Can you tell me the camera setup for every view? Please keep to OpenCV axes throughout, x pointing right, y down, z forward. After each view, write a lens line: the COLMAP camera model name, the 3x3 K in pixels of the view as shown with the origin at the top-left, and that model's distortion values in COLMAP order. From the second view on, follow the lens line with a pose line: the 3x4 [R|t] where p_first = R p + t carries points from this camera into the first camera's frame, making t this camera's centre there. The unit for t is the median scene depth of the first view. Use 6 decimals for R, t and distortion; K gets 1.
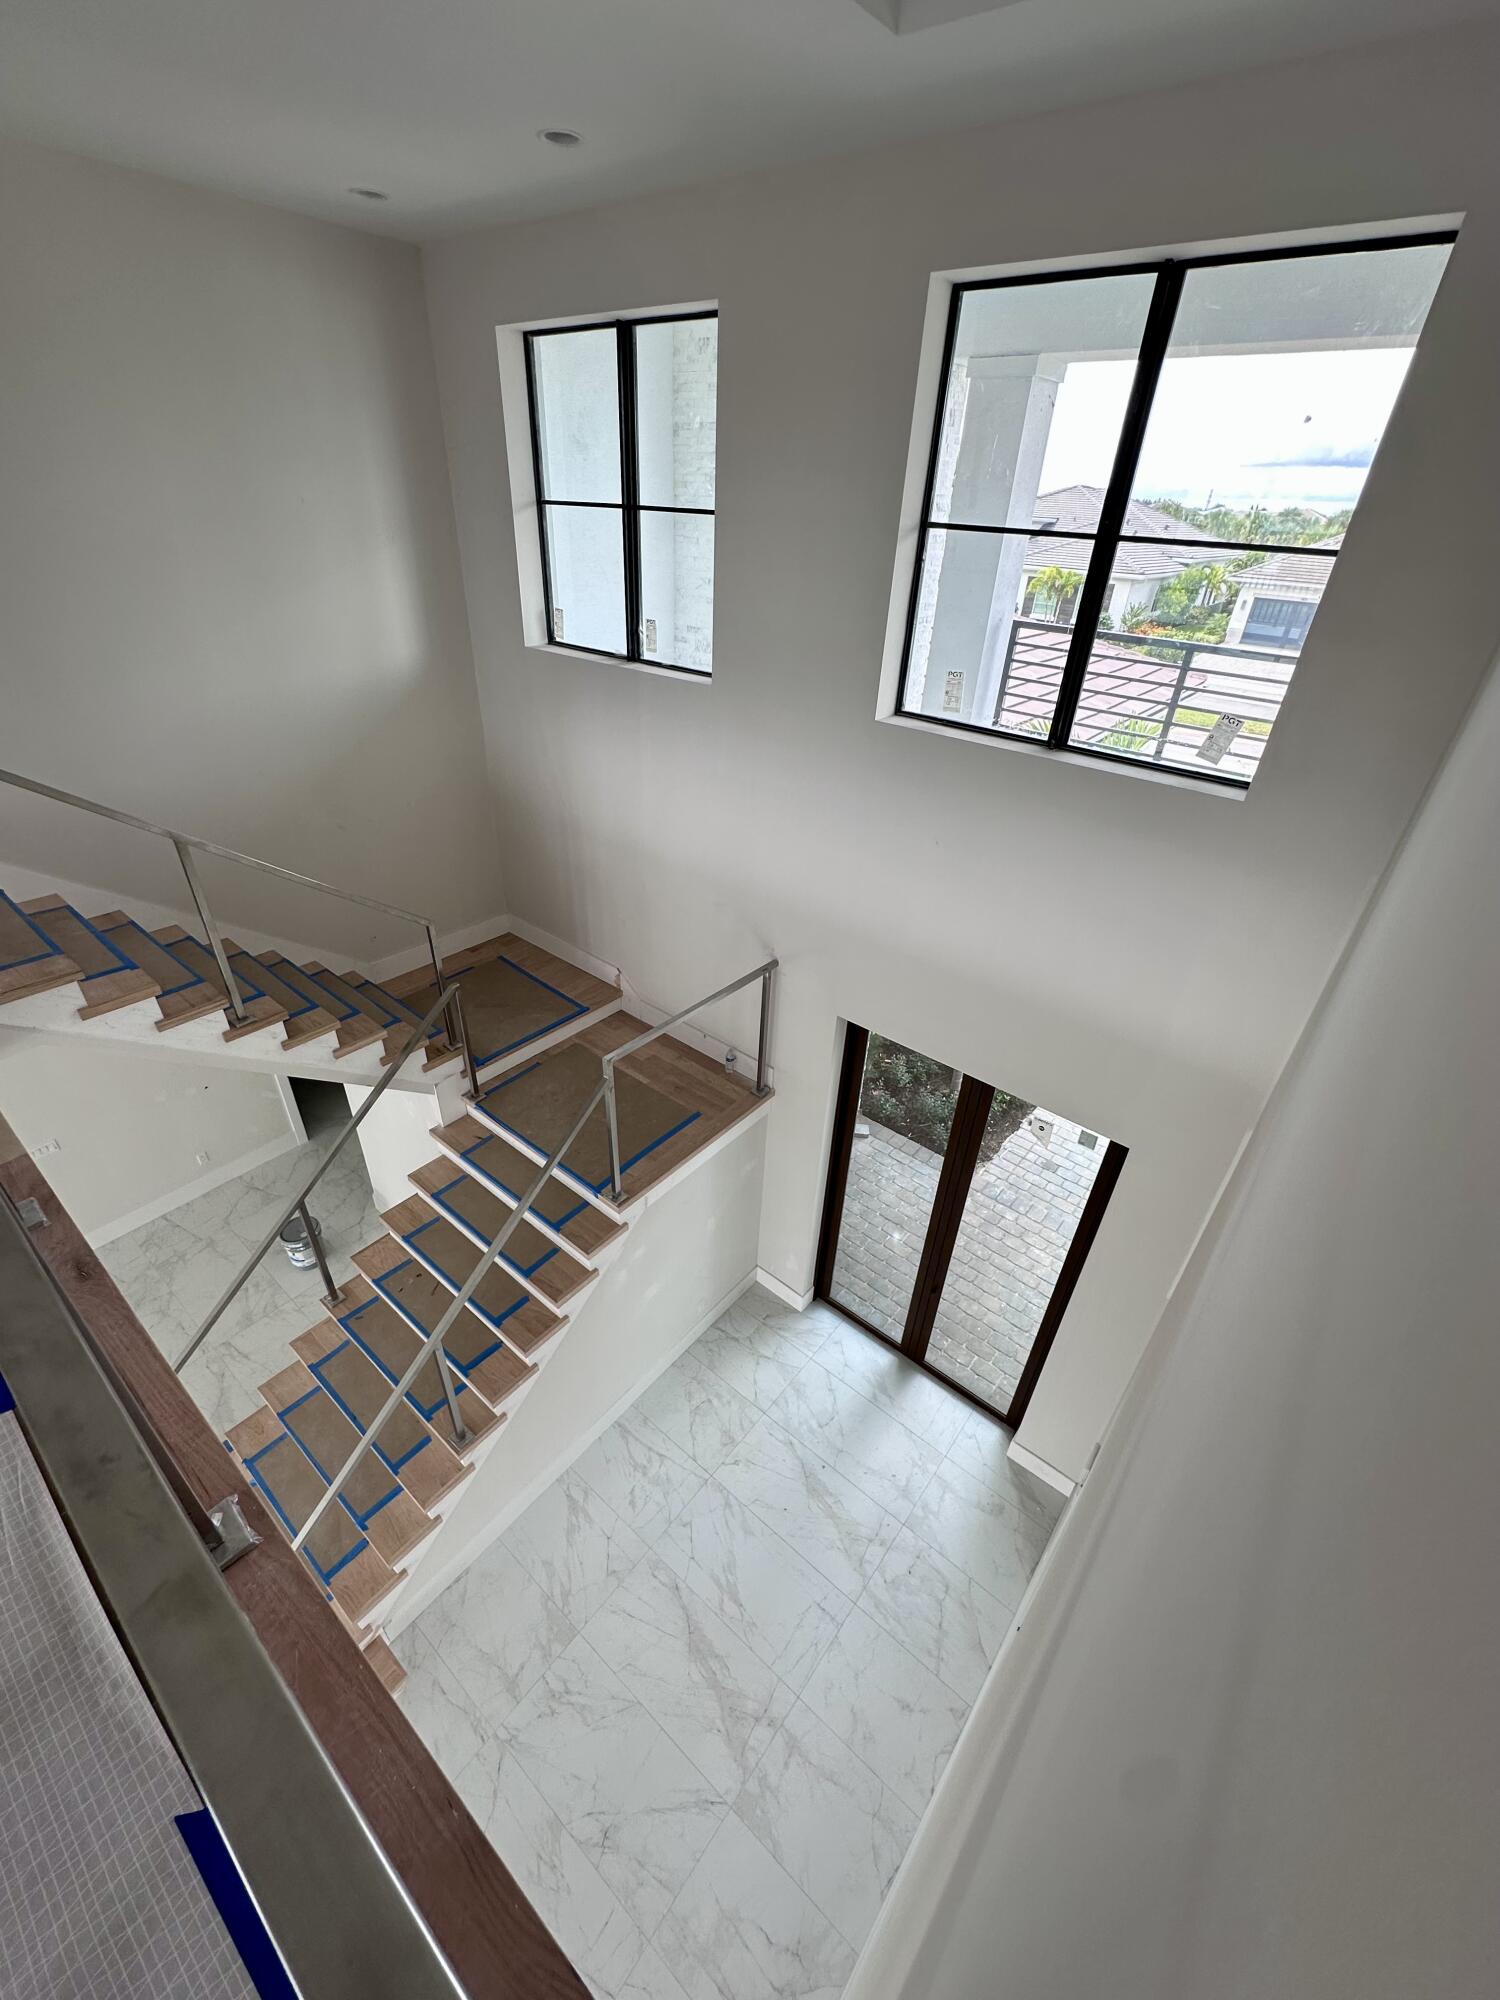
lens RADIAL K [[806.6, 0, 749.0], [0, 806.6, 1009.0], [0, 0, 1]] dist [0.002443, 0.000045]
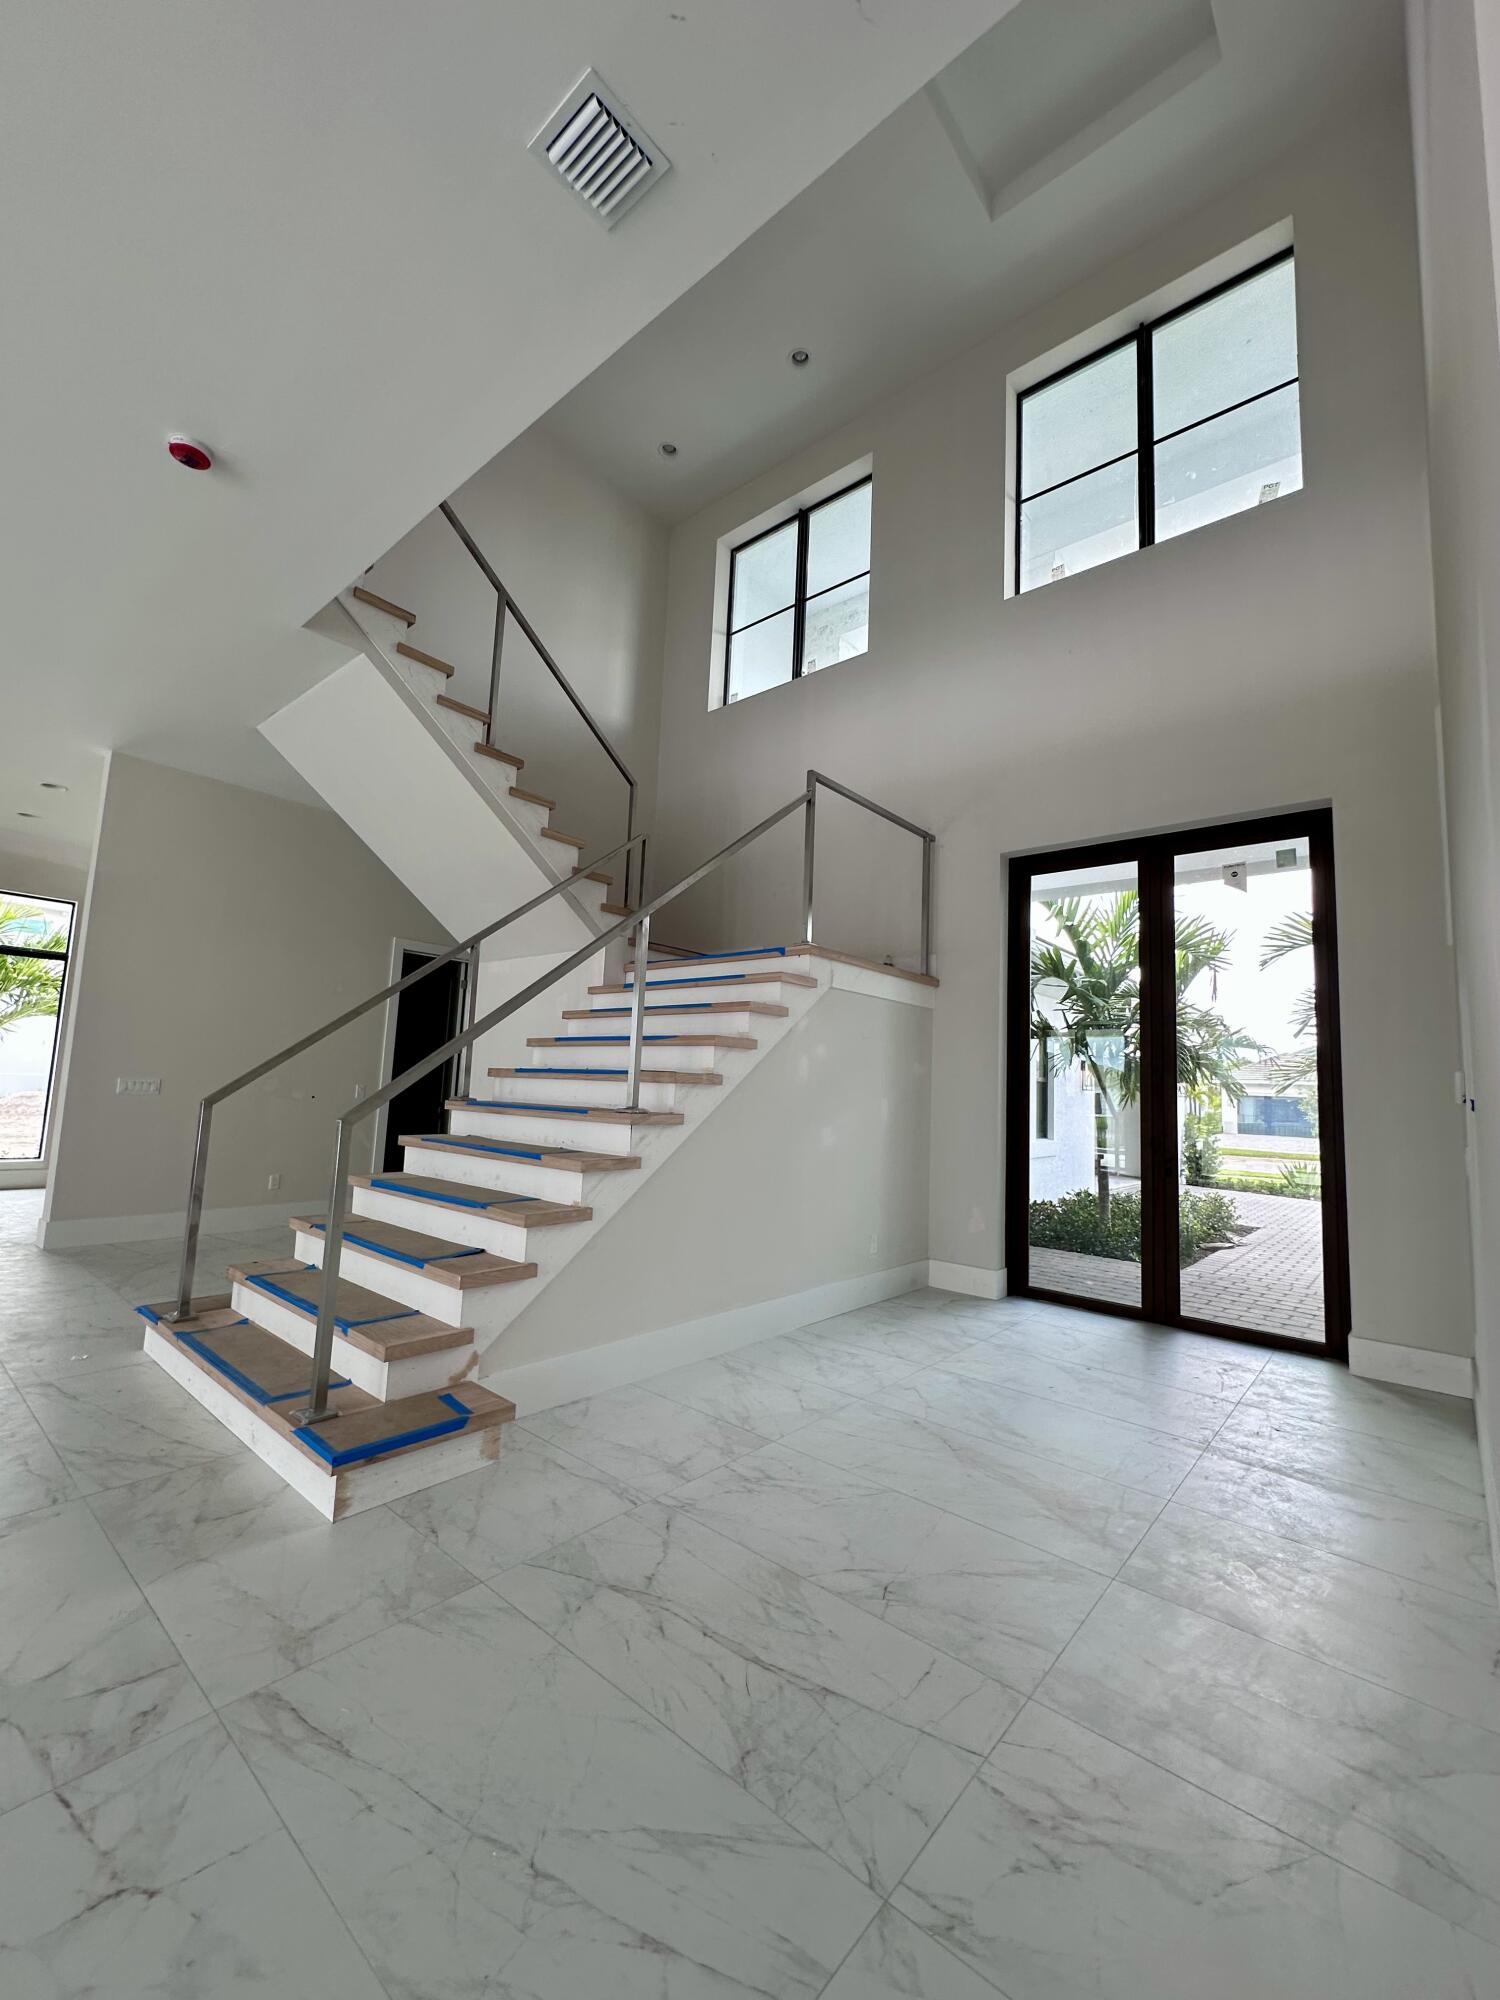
lens RADIAL K [[806.6, 0, 747.6], [0, 806.6, 1004.5], [0, 0, 1]] dist [0.002443, 0.000045]
pose [[0.999762, -0.002529, -0.021677, -0.200246], [-0.011571, 0.780730, -0.624761, 0.830918], [0.018504, 0.624863, 0.780515, 0.286728]]
